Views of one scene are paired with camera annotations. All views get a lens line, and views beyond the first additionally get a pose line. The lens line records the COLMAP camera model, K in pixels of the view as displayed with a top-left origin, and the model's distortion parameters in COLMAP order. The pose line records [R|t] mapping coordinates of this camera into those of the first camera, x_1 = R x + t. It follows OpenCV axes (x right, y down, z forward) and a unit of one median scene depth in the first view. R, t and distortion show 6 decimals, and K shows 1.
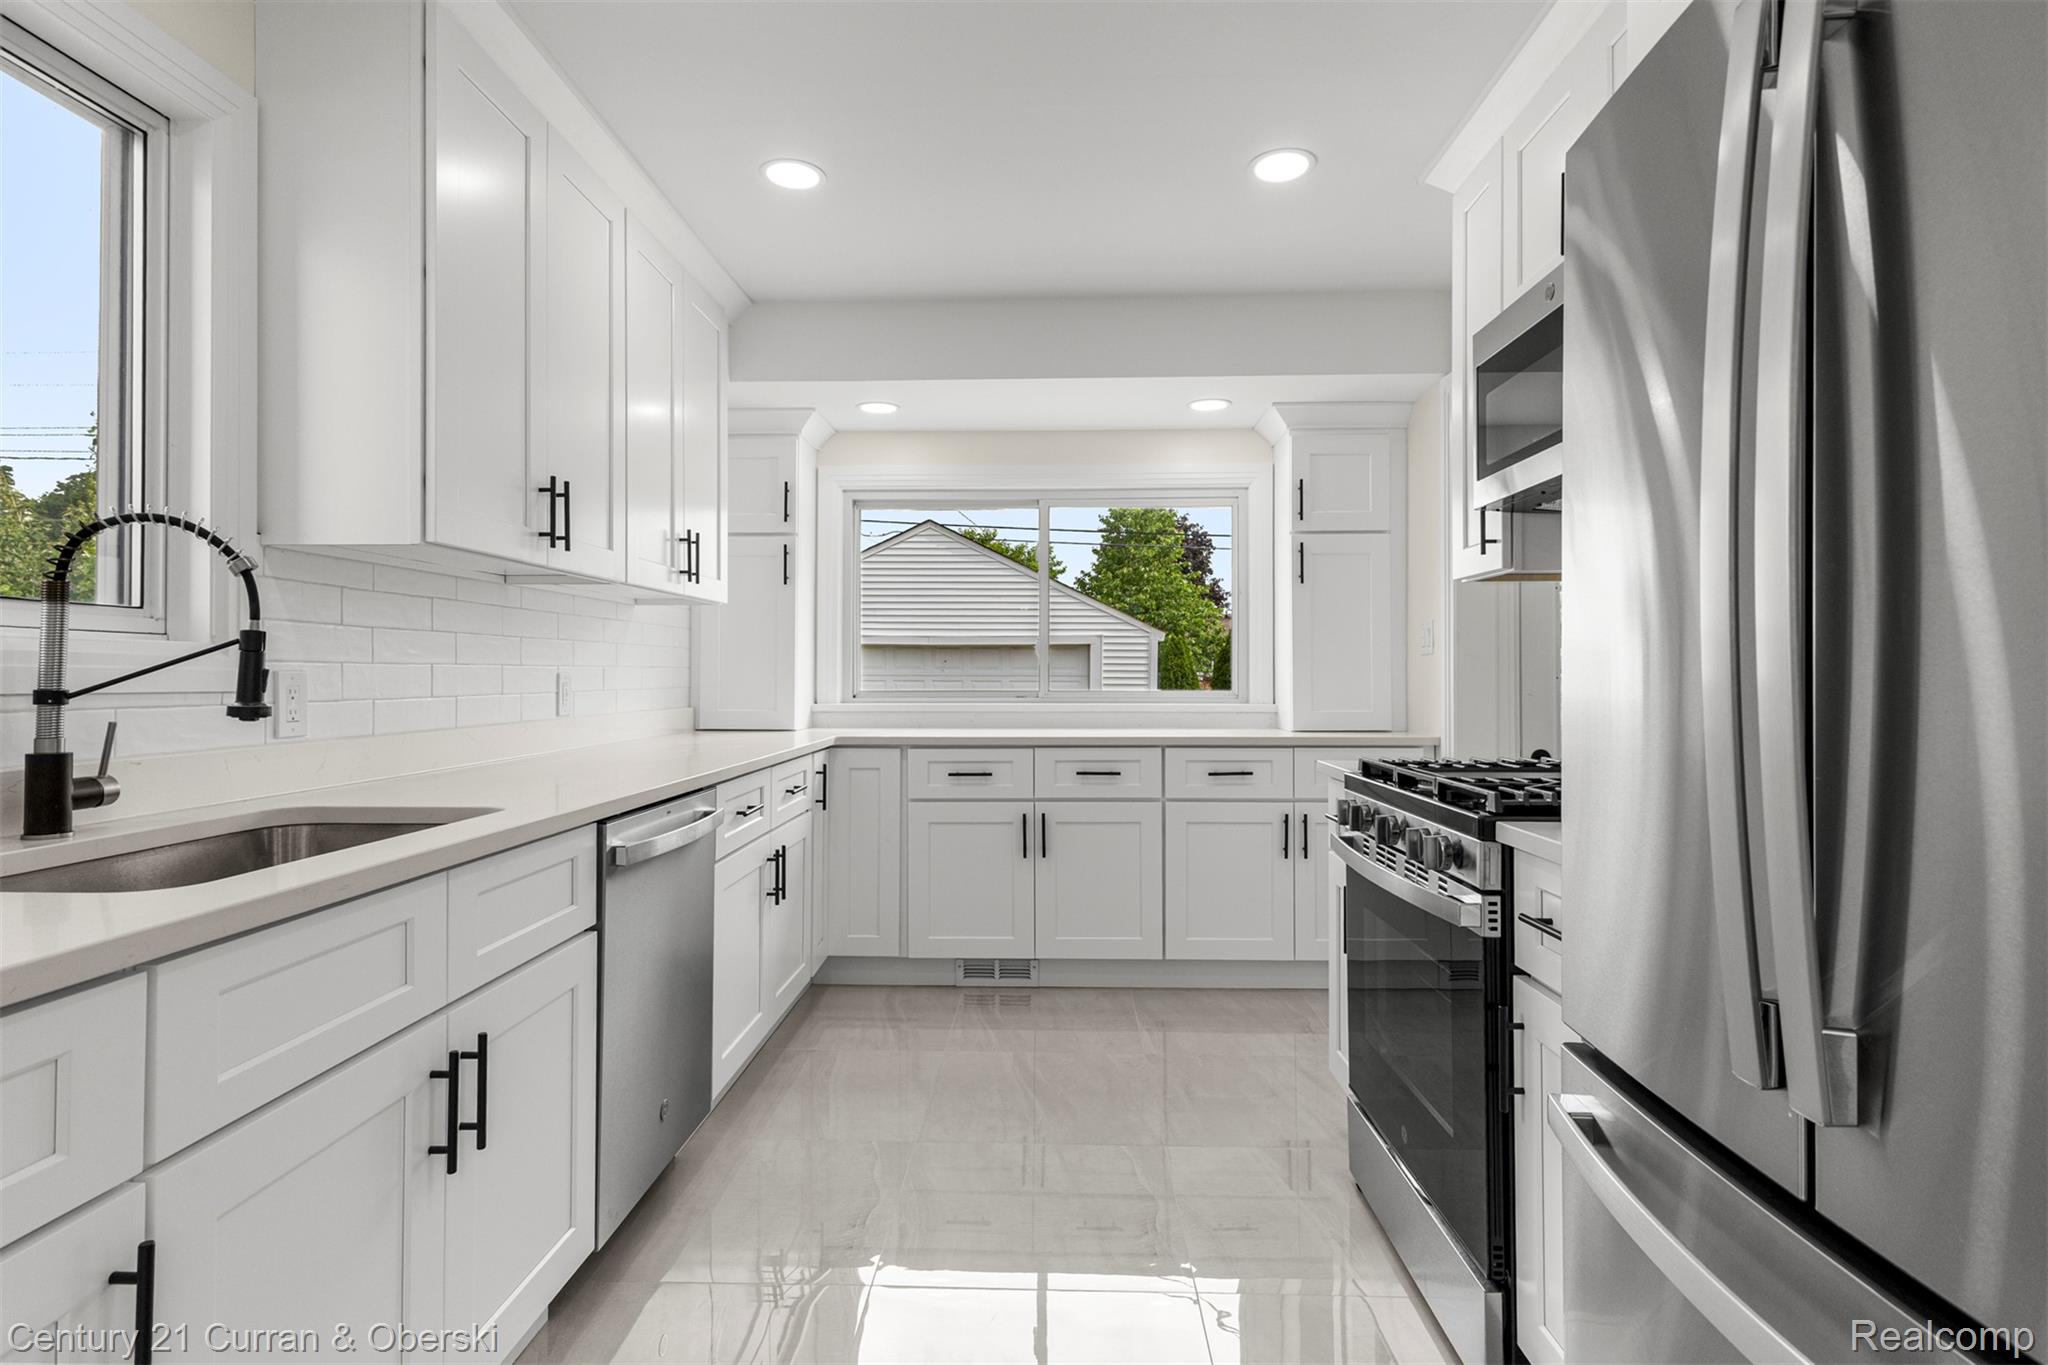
lens RADIAL K [[1039.2, 0, 1021.7], [0, 1039.2, 675.4], [0, 0, 1]] dist [-0.001122, 0.000063]
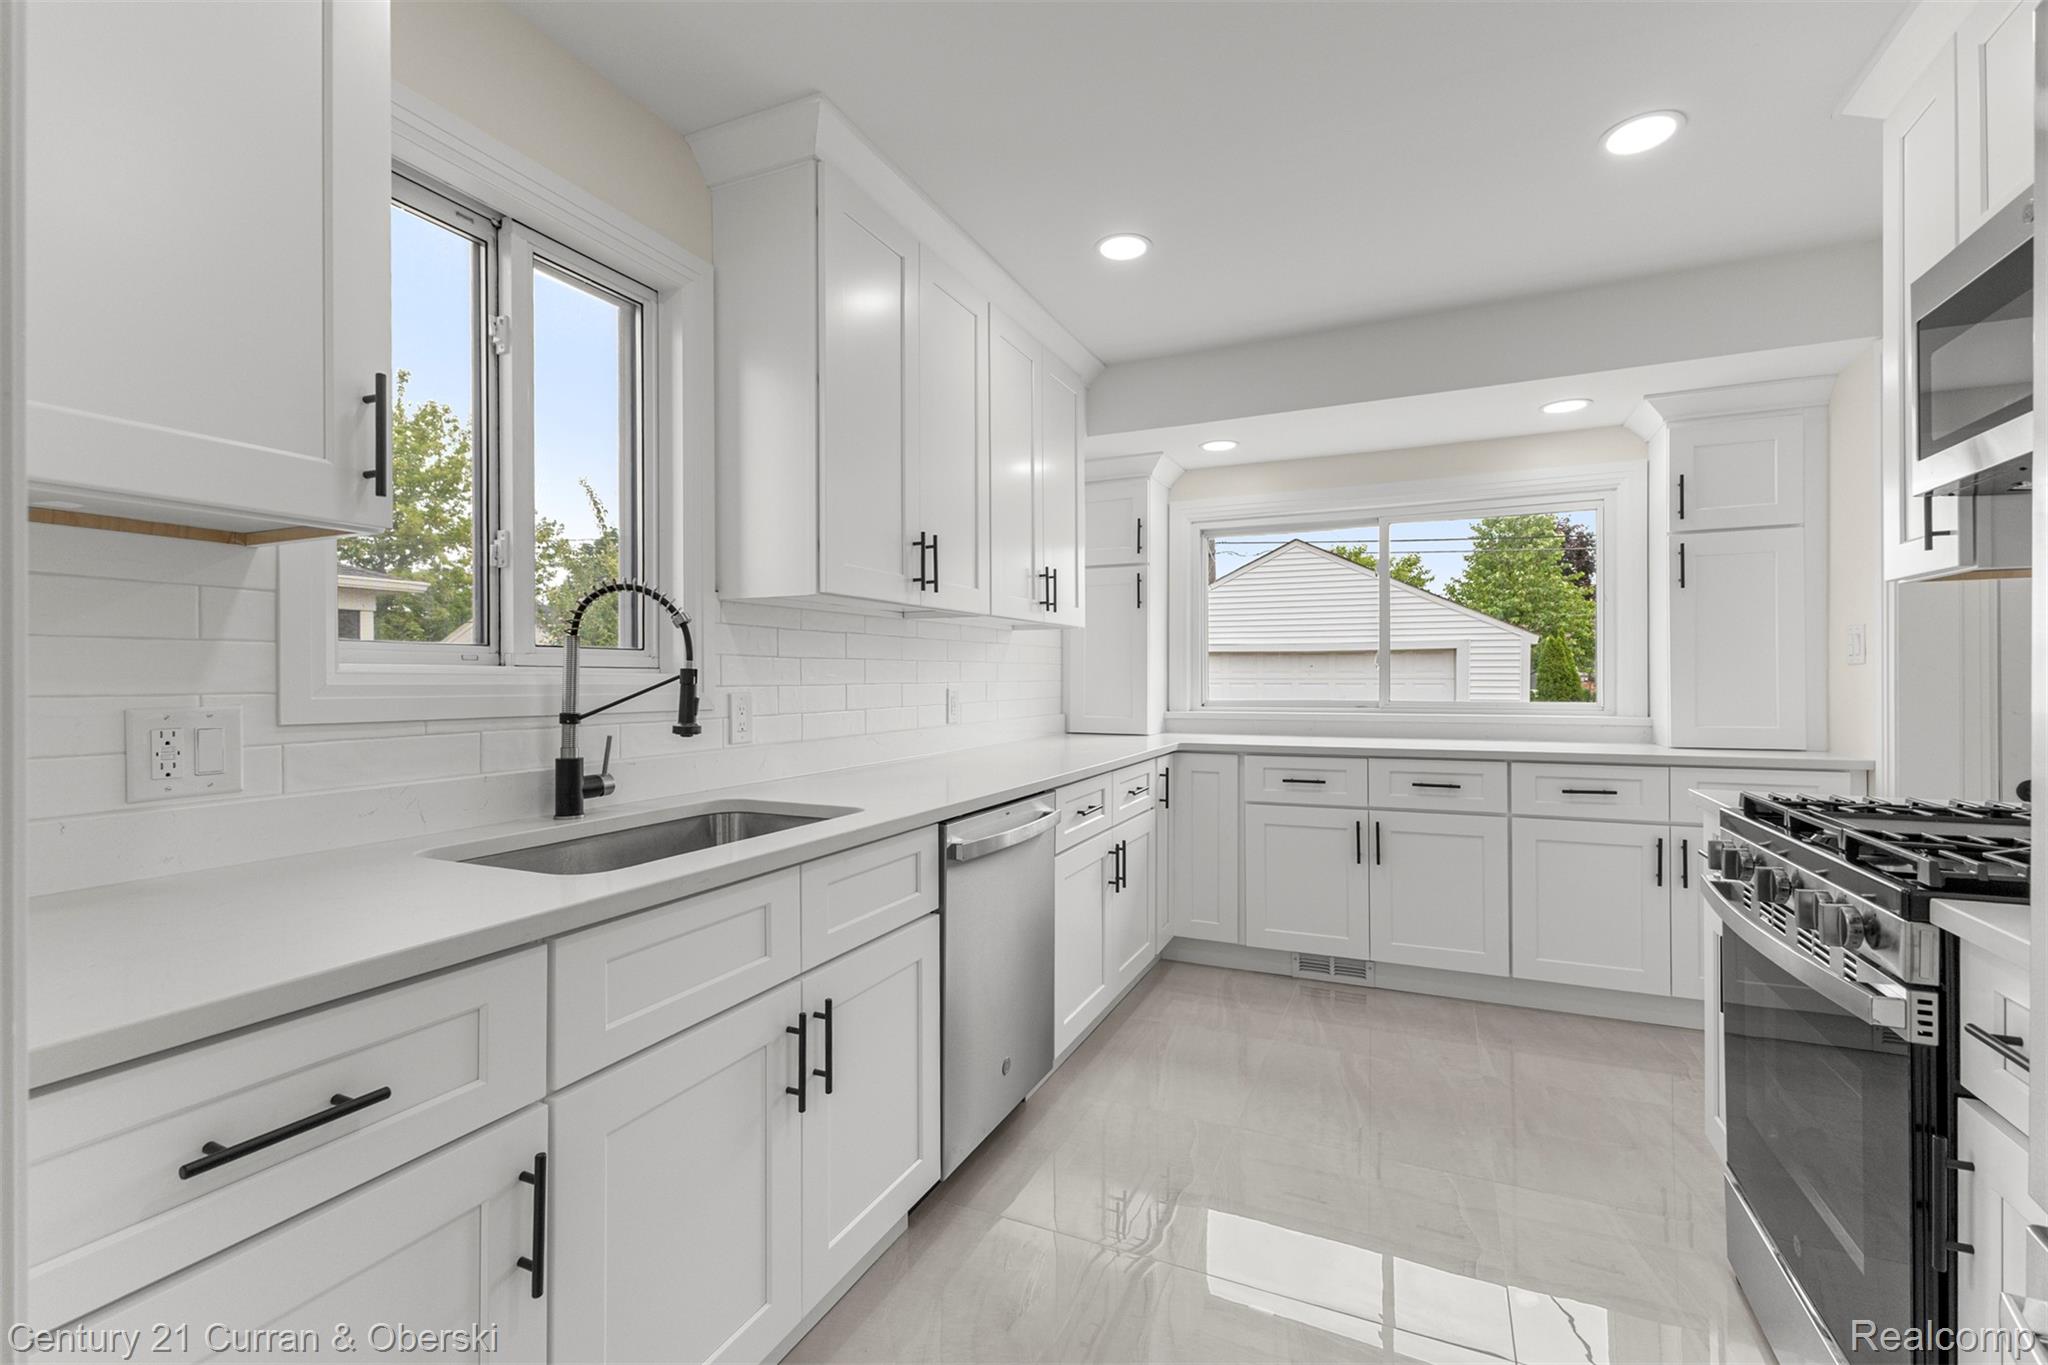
lens RADIAL K [[882.2, 0, 1024.0], [0, 882.2, 682.5], [0, 0, 1]] dist [-0.000963, -0.001526]
pose [[0.921187, -0.001490, -0.389117, 0.045560], [0.004308, 0.999970, 0.006369, -0.015498], [0.389096, -0.007543, 0.921166, 0.066573]]
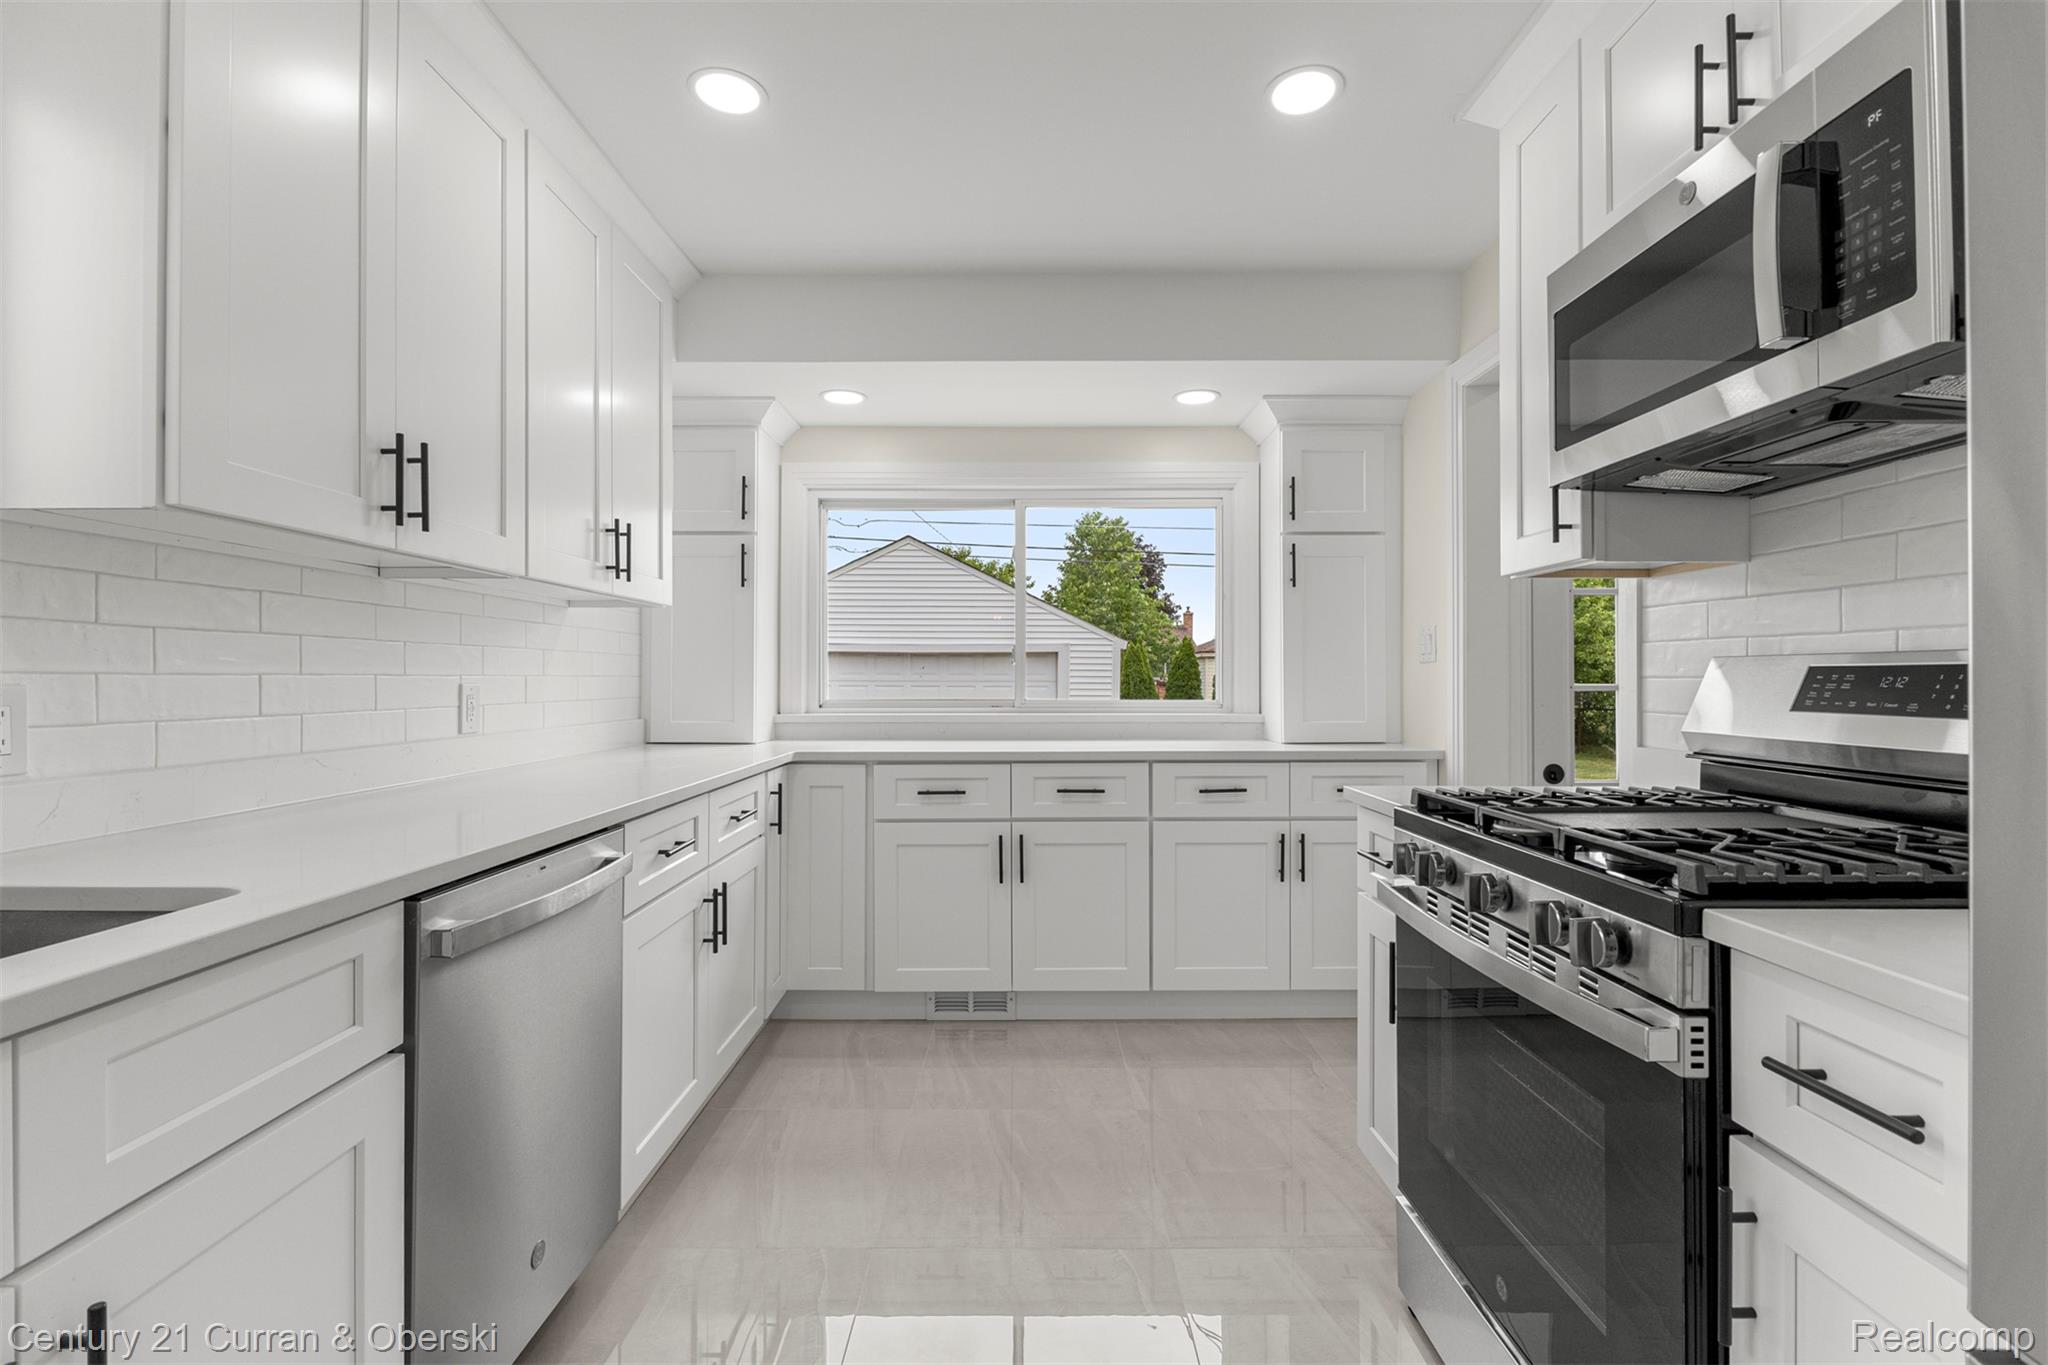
lens RADIAL K [[920.7, 0, 1023.3], [0, 920.7, 676.8], [0, 0, 1]] dist [0.000728, 0.000127]
pose [[0.999478, -0.000346, 0.032311, -0.004406], [0.000457, 0.999994, -0.003428, -0.005175], [-0.032309, 0.003441, 0.999472, 0.218779]]
